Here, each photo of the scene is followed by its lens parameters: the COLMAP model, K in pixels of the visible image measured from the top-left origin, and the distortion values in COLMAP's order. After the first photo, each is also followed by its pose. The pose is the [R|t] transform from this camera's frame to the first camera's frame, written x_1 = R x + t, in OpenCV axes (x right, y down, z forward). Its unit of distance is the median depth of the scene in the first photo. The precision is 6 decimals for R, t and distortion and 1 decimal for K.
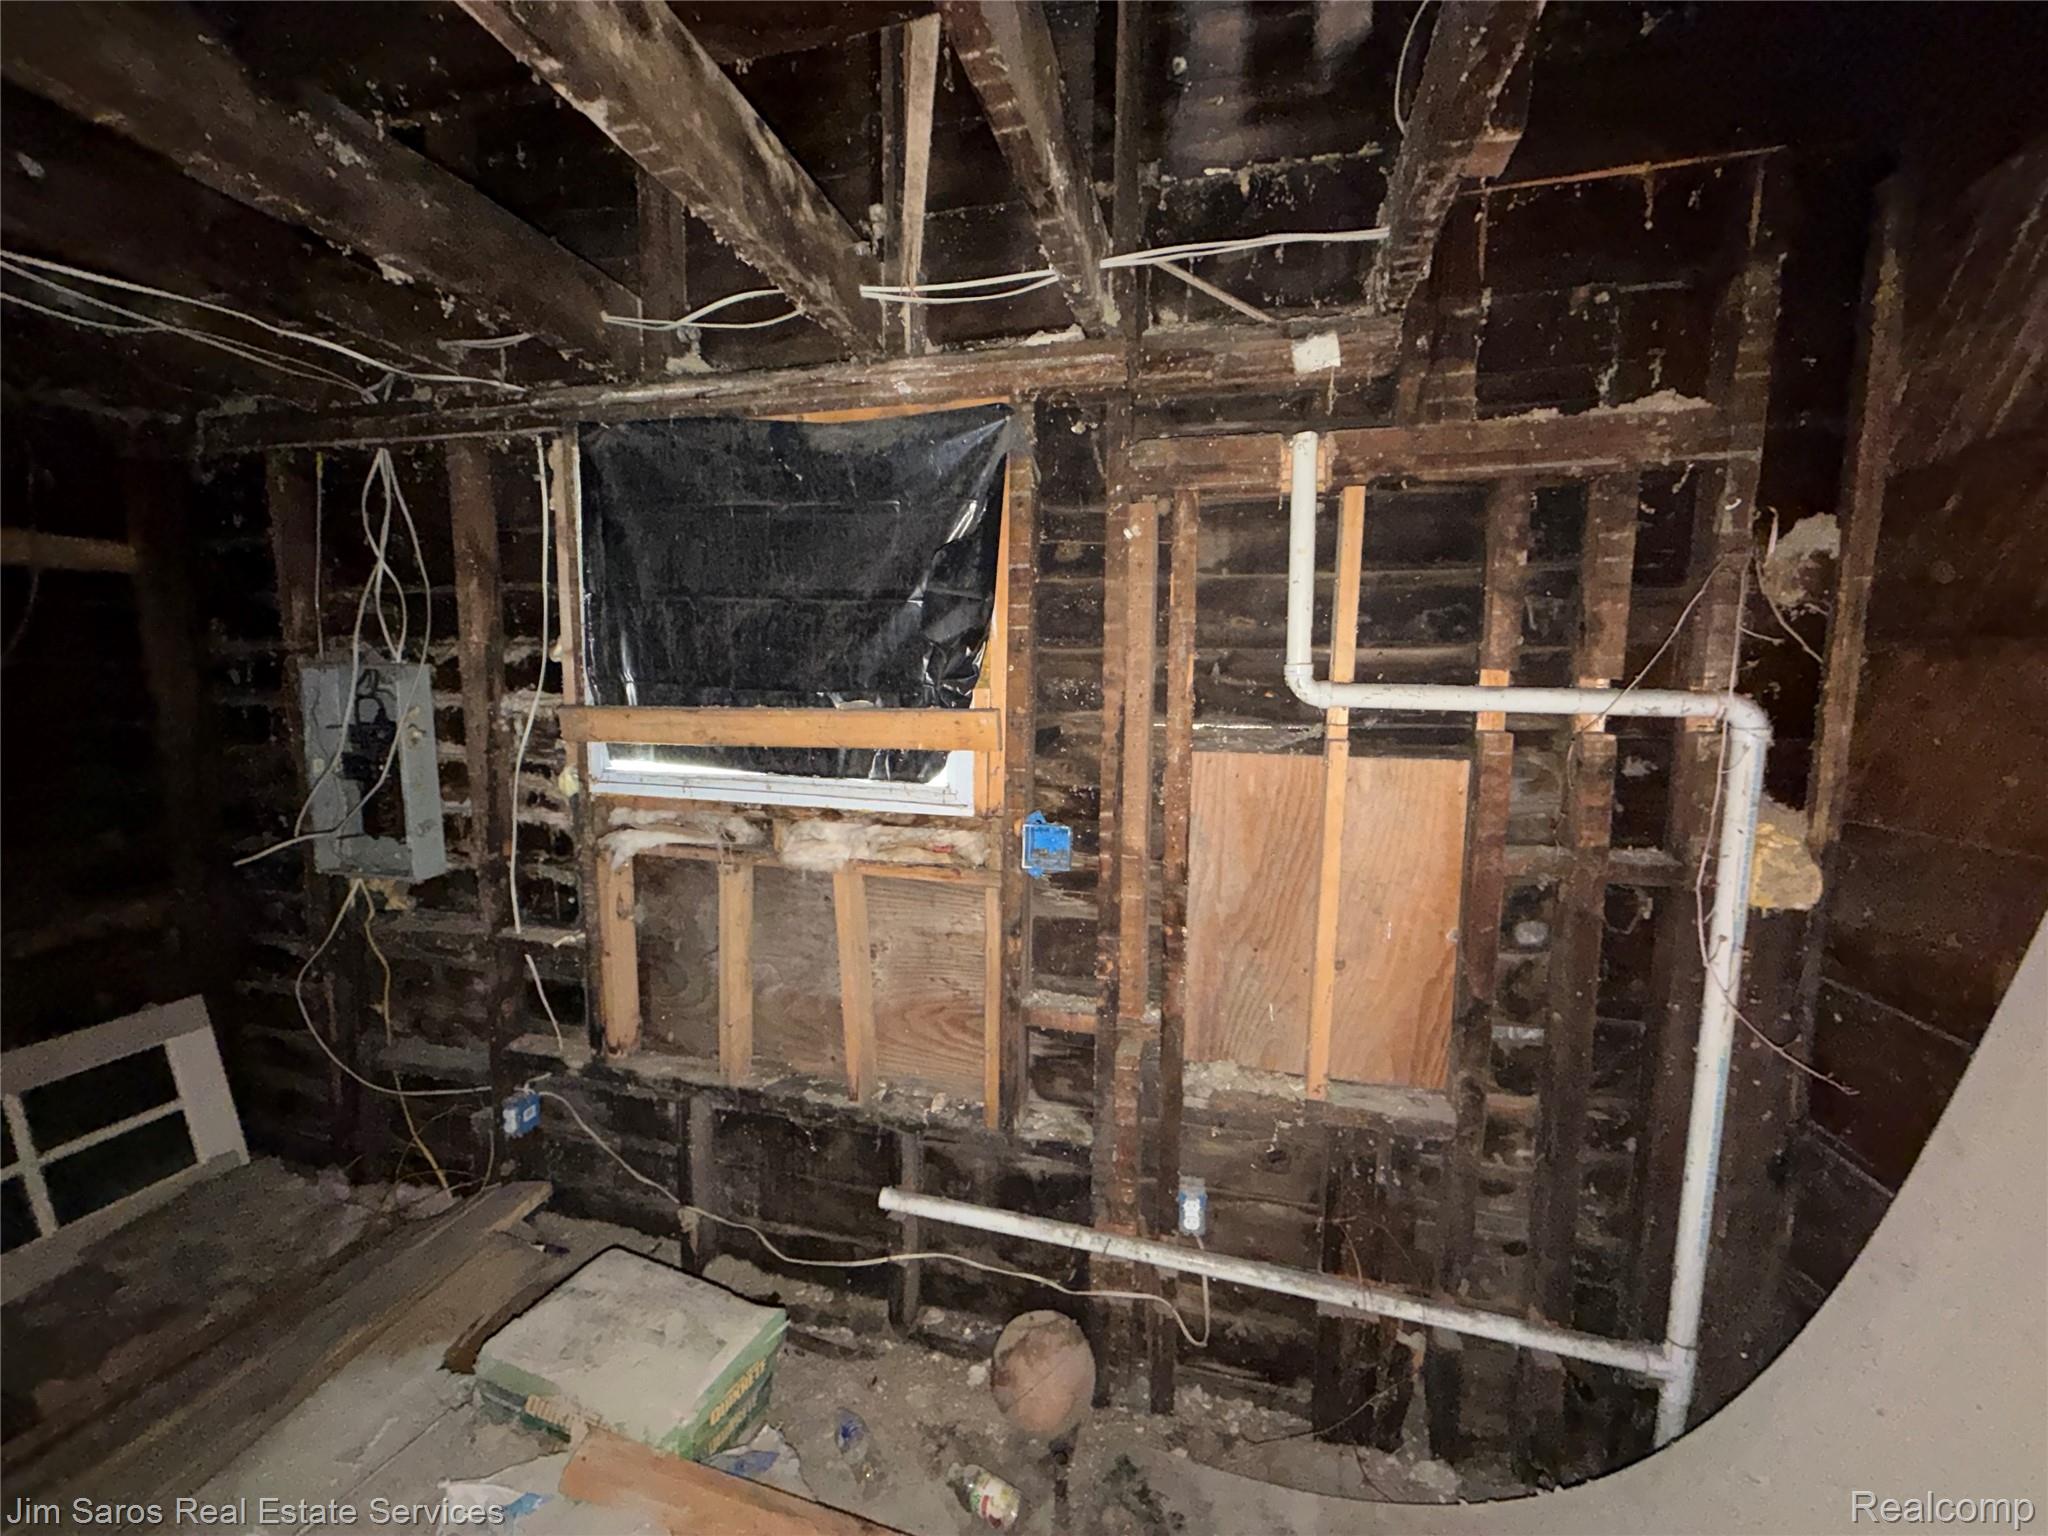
lens RADIAL K [[815.3, 0, 1018.2], [0, 815.3, 765.2], [0, 0, 1]] dist [0.001717, 0.000281]
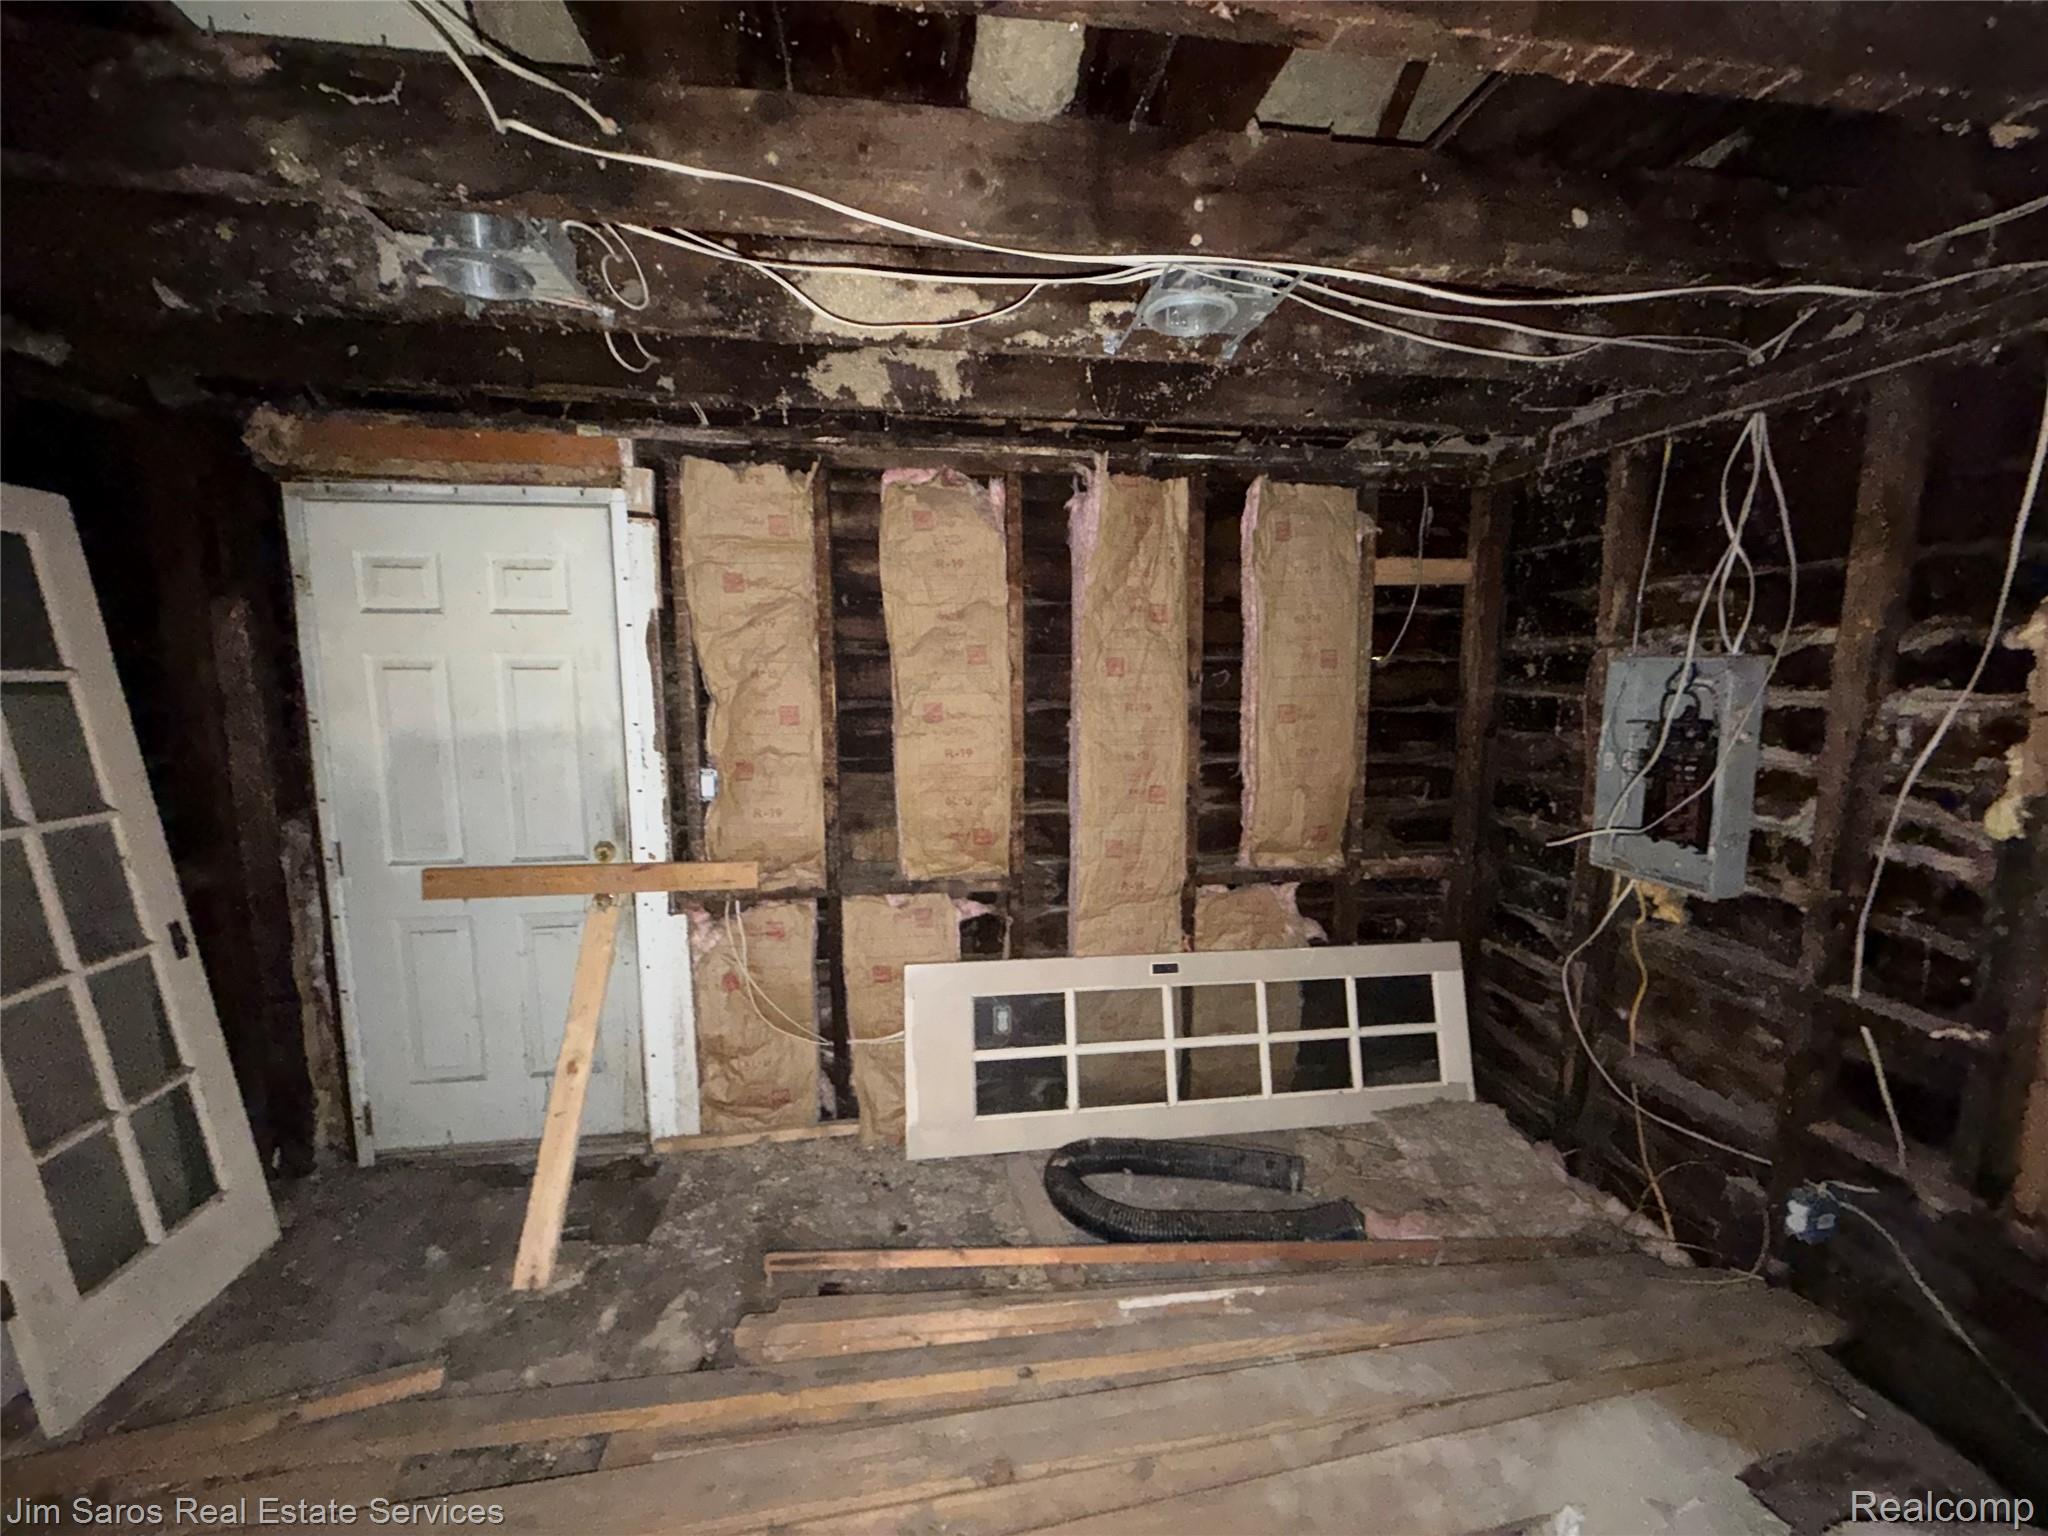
lens RADIAL K [[815.3, 0, 1014.1], [0, 815.3, 765.6], [0, 0, 1]] dist [0.001717, 0.000281]
pose [[0.384390, 0.107533, -0.916886, -0.223546], [-0.100315, 0.992177, 0.074308, 0.007143], [0.917704, 0.063414, 0.392171, -0.063836]]
